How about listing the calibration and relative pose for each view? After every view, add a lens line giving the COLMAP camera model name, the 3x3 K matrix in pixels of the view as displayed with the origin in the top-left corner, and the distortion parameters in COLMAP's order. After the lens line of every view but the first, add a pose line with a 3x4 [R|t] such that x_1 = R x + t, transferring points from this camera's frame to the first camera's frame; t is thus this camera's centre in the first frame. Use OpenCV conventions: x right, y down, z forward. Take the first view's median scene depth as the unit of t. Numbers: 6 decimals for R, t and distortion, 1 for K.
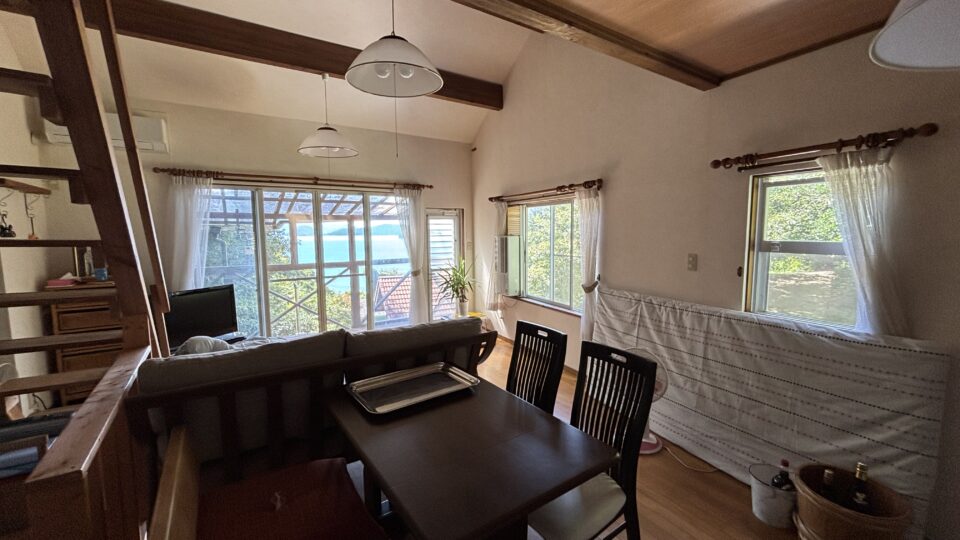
lens RADIAL K [[388.8, 0, 480.0], [0, 388.8, 270.0], [0, 0, 1]] dist [-0.000704, 0.000118]
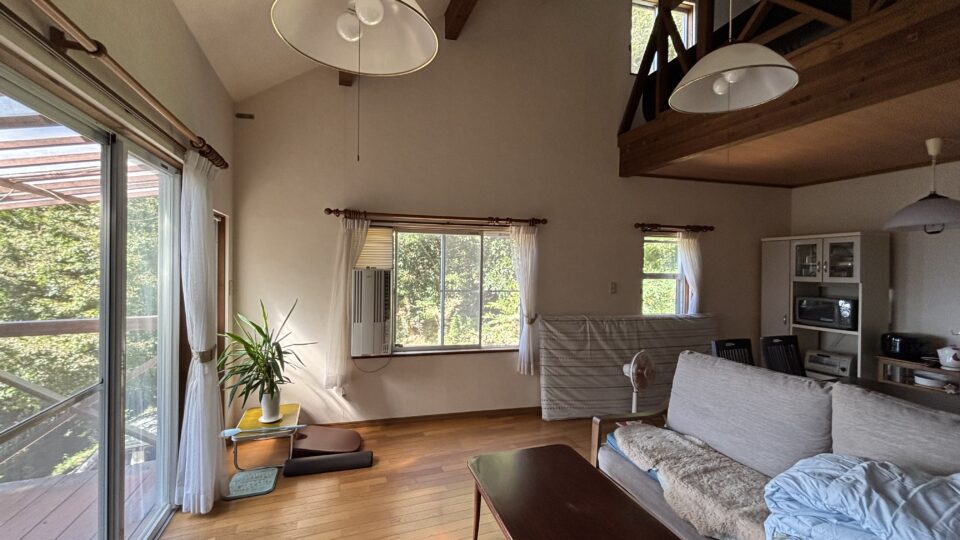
lens RADIAL K [[388.8, 0, 480.0], [0, 388.8, 270.0], [0, 0, 1]] dist [-0.000704, 0.000118]
pose [[0.235223, -0.010633, 0.971883, -0.950425], [0.077994, 0.996922, -0.007970, -0.108995], [-0.968807, 0.077676, 0.235328, 1.082759]]
